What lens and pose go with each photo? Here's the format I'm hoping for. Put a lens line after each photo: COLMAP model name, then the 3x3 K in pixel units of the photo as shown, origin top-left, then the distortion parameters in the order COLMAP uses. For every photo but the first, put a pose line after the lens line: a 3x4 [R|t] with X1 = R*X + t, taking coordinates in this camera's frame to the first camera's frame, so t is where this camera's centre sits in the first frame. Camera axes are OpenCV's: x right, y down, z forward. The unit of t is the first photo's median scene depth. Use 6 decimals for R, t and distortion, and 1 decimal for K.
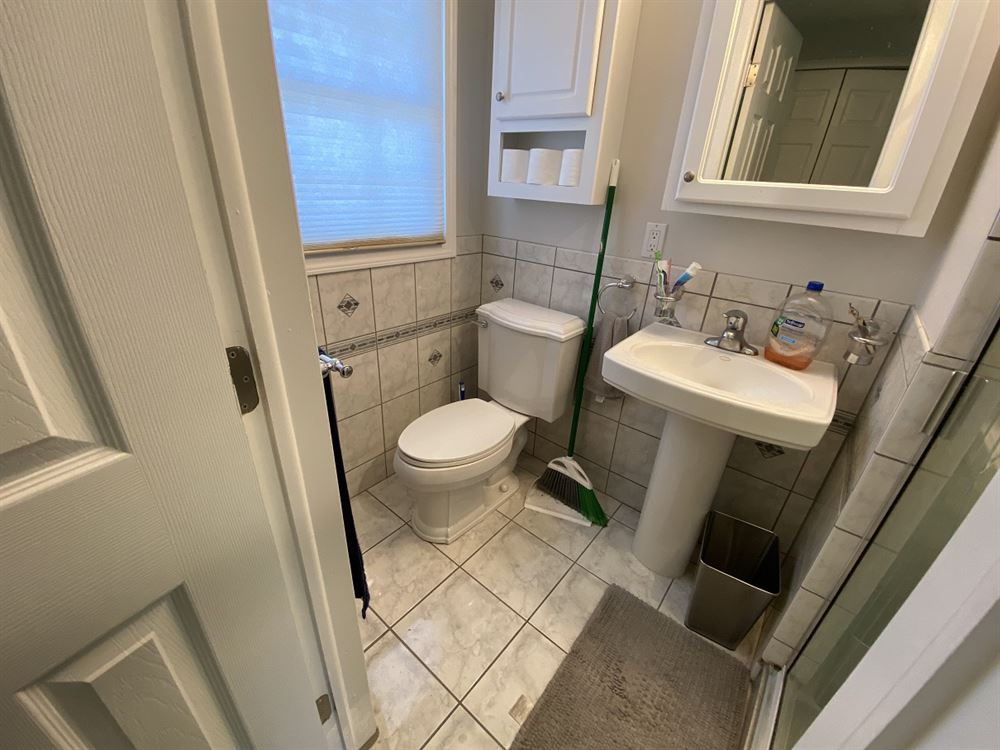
lens RADIAL K [[405.6, 0, 498.2], [0, 405.6, 377.0], [0, 0, 1]] dist [0.017692, -0.020554]
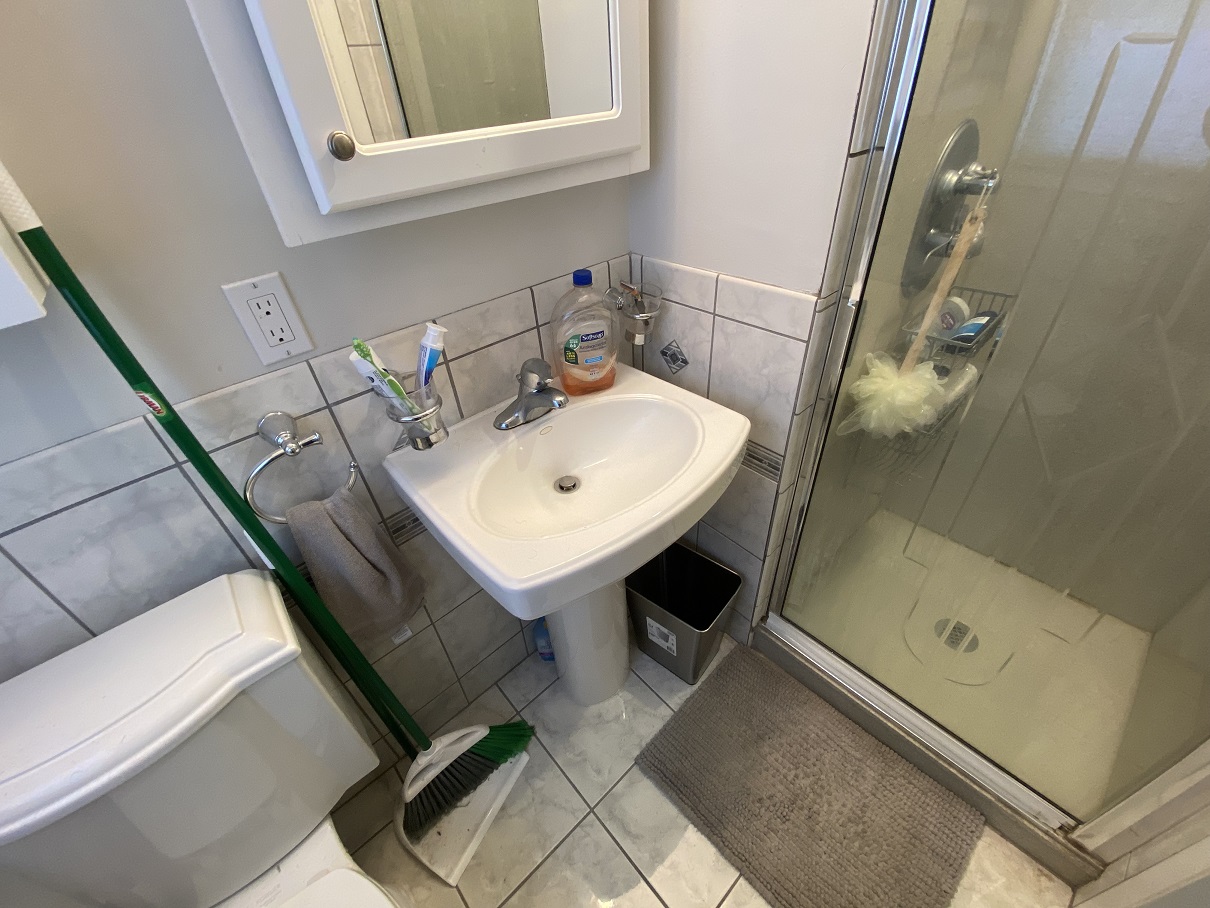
lens RADIAL K [[490.7, 0, 602.8], [0, 490.7, 456.5], [0, 0, 1]] dist [0.017692, -0.020554]
pose [[0.140175, -0.648256, 0.748408, -0.023405], [0.496898, 0.699851, 0.513129, -0.328585], [-0.856413, 0.299955, 0.420219, 0.556962]]
